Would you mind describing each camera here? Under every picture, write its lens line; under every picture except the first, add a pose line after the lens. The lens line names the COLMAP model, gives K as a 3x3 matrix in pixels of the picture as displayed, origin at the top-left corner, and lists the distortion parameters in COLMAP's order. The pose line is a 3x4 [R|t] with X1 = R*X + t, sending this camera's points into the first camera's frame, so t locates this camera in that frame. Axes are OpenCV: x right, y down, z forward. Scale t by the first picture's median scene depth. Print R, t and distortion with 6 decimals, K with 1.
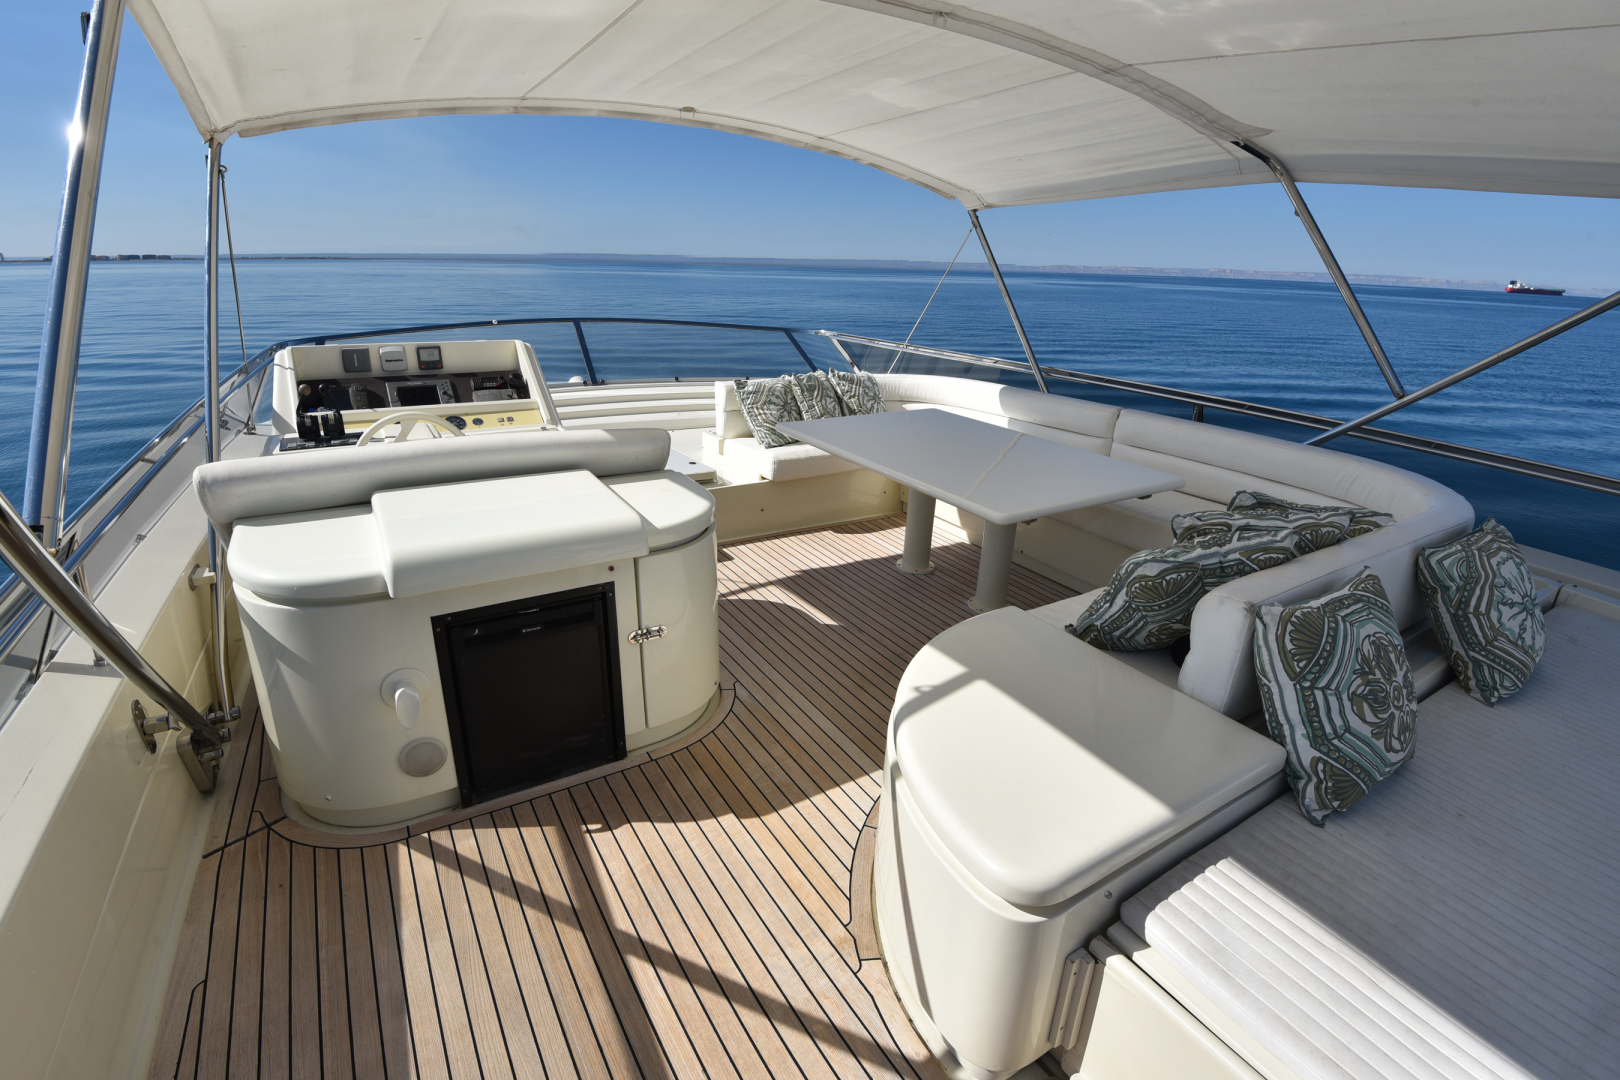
lens RADIAL K [[742.9, 0, 810.0], [0, 742.9, 540.0], [0, 0, 1]] dist [-0.016056, -0.006947]
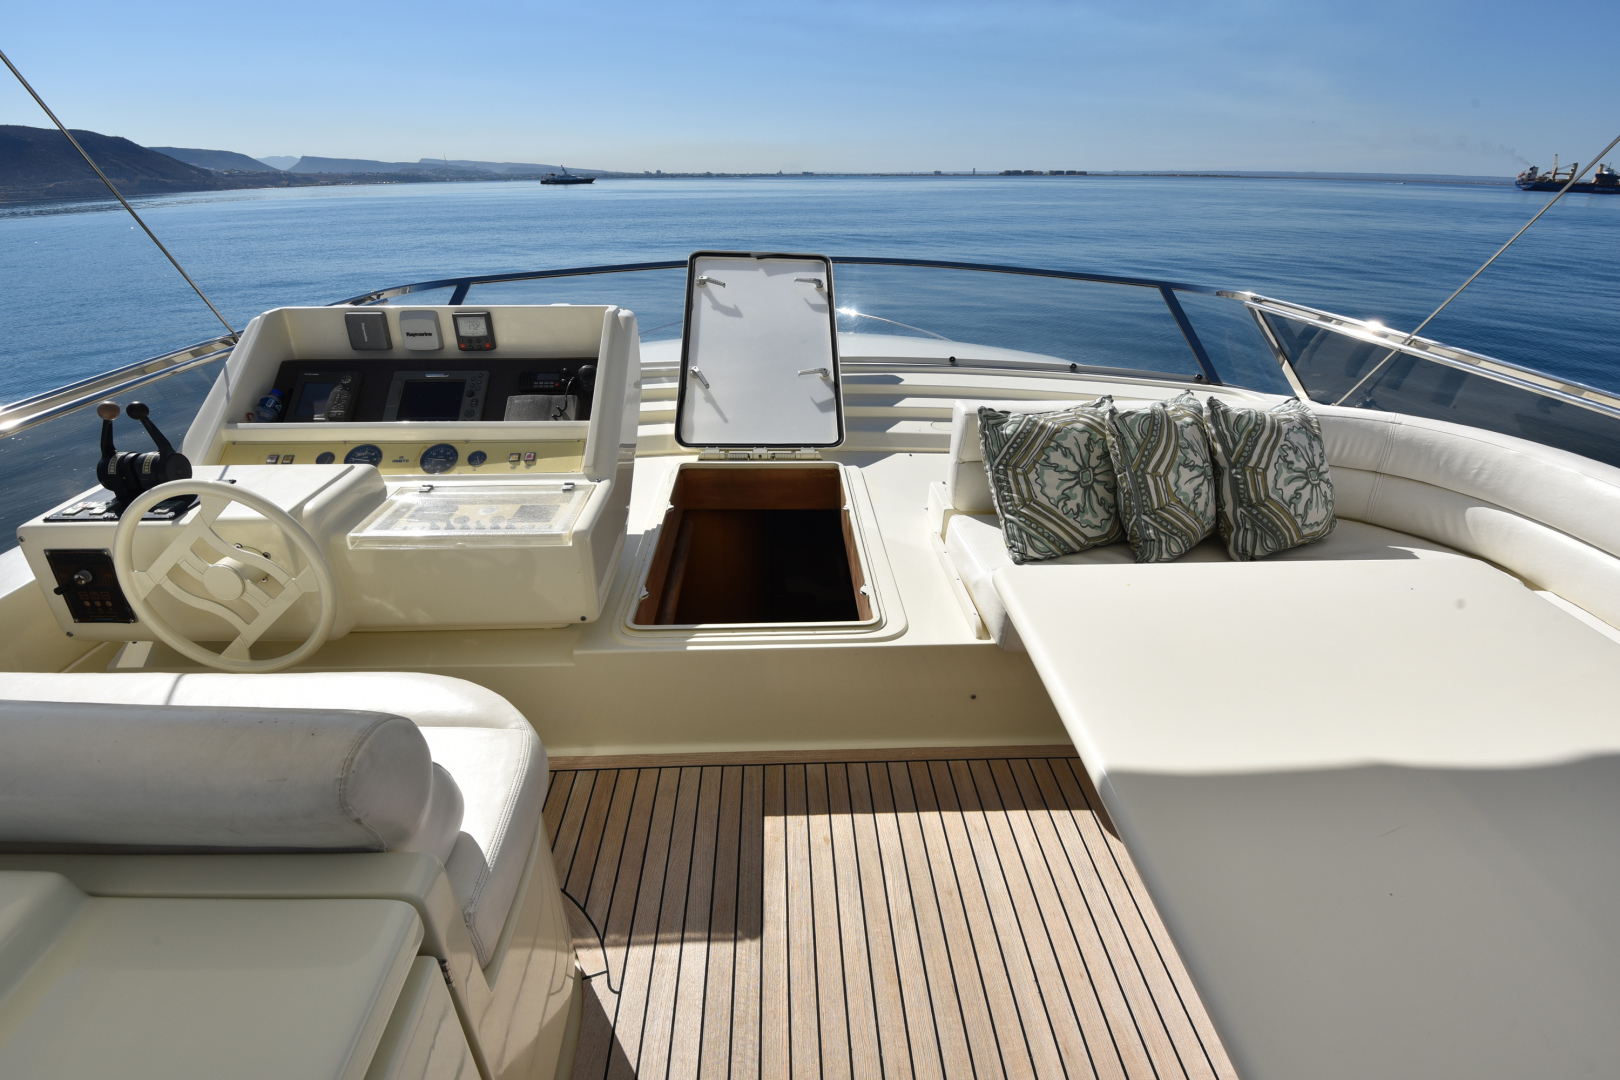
lens RADIAL K [[754.1, 0, 804.1], [0, 754.1, 512.3], [0, 0, 1]] dist [-0.033201, -0.000097]
pose [[0.866177, 0.183879, -0.464678, 0.049524], [-0.153930, 0.982805, 0.101977, -0.222303], [0.475440, -0.016803, 0.879588, 0.627062]]
